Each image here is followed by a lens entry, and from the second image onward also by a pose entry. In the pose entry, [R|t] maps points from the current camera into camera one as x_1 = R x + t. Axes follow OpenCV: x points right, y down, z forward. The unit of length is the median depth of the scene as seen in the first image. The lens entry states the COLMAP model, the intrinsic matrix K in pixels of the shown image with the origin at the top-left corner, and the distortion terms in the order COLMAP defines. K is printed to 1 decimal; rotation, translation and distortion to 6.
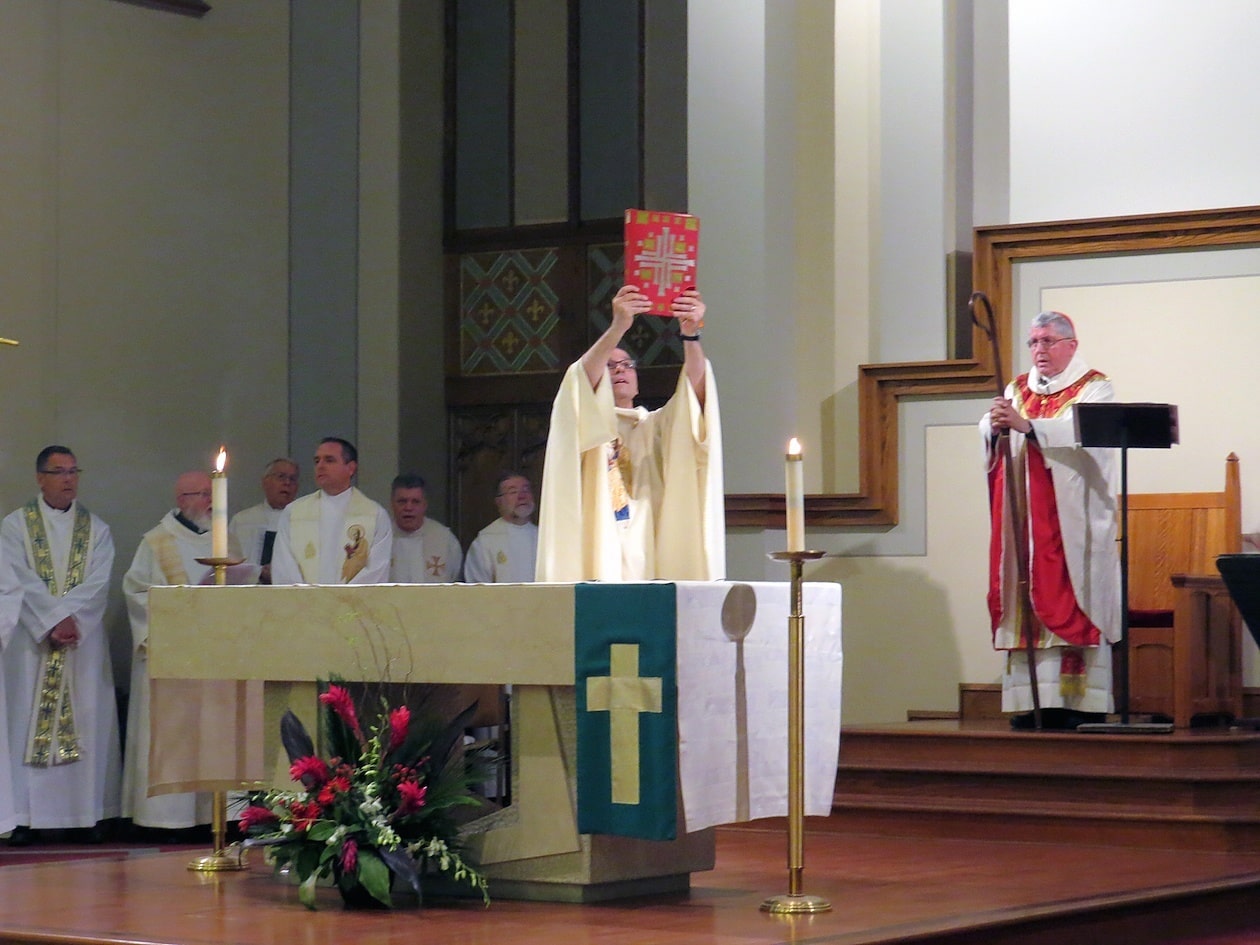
lens RADIAL K [[3420.0, 0, 630.0], [0, 3420.0, 472.5], [0, 0, 1]] dist [-0.126134, 2.993963]
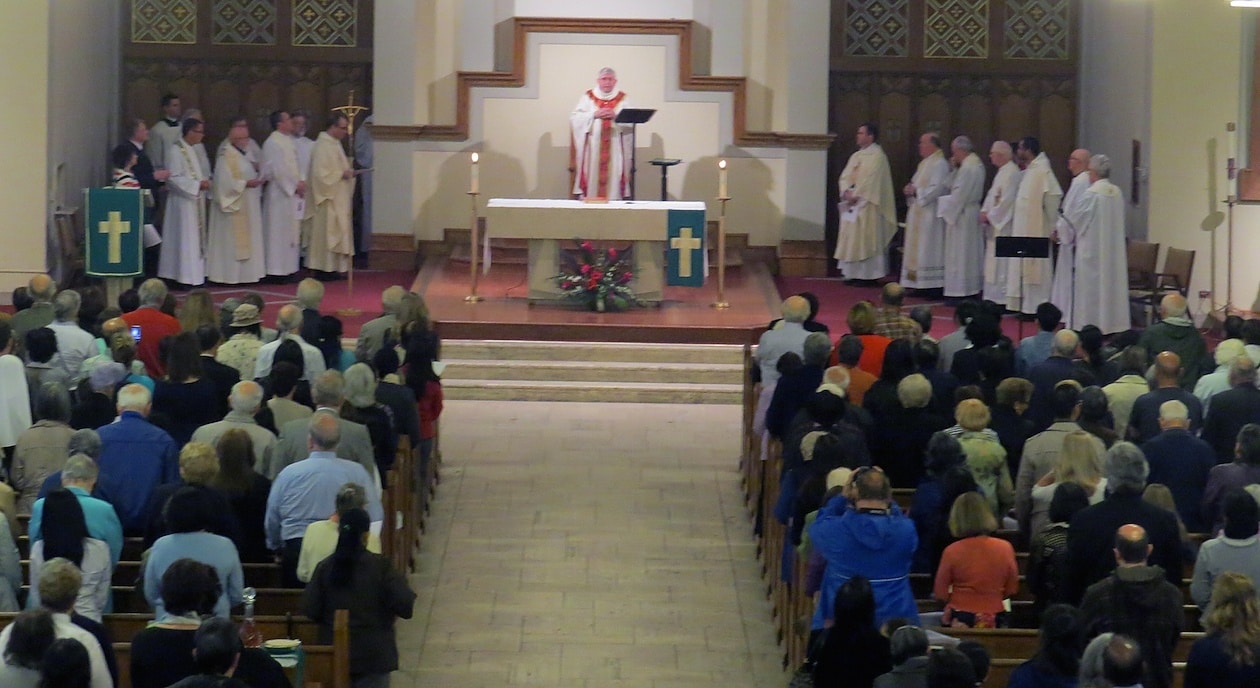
lens RADIAL K [[3945.1, 0, 630.0], [0, 3945.1, 344.0], [0, 0, 1]] dist [0.134108, 1.206954]
pose [[0.801684, -0.052199, 0.595464, -2.135771], [-0.042799, 0.988610, 0.144284, -0.354607], [-0.596213, -0.141156, 0.790319, -1.814870]]
